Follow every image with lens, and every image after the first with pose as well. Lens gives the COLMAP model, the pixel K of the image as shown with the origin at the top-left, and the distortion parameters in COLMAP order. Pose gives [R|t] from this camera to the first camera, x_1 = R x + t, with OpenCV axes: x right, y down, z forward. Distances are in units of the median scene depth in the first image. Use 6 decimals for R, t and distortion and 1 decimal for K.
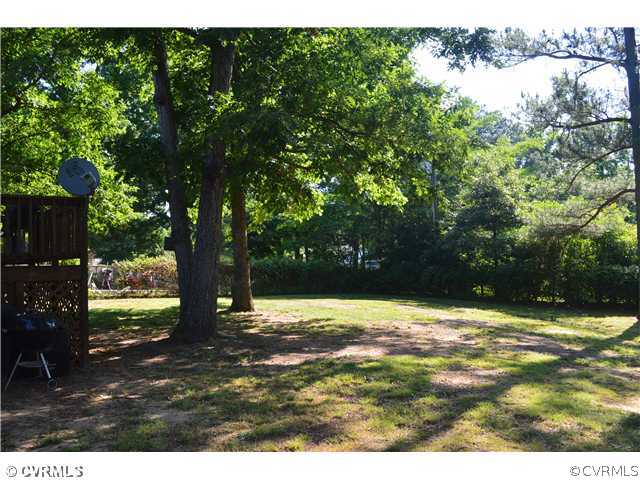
lens RADIAL K [[507.7, 0, 320.0], [0, 507.7, 240.0], [0, 0, 1]] dist [-0.083000, 0.017919]
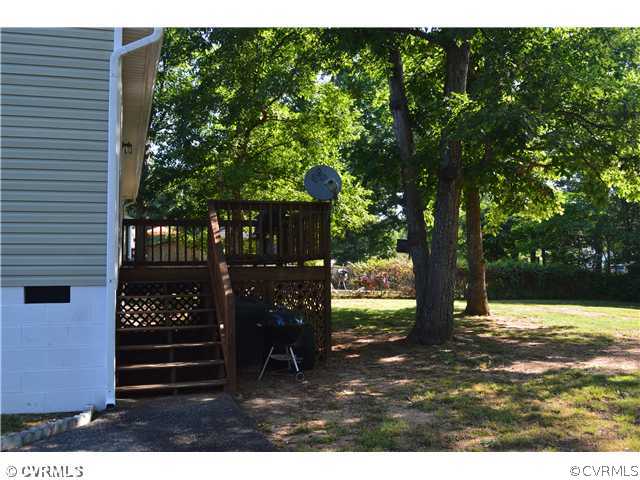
lens RADIAL K [[507.7, 0, 320.0], [0, 507.7, 240.0], [0, 0, 1]] dist [-0.083000, 0.017919]
pose [[0.943794, -0.001517, -0.330531, -0.124666], [0.001111, 0.999998, -0.001417, -0.003254], [0.330533, 0.000970, 0.943794, -0.019170]]
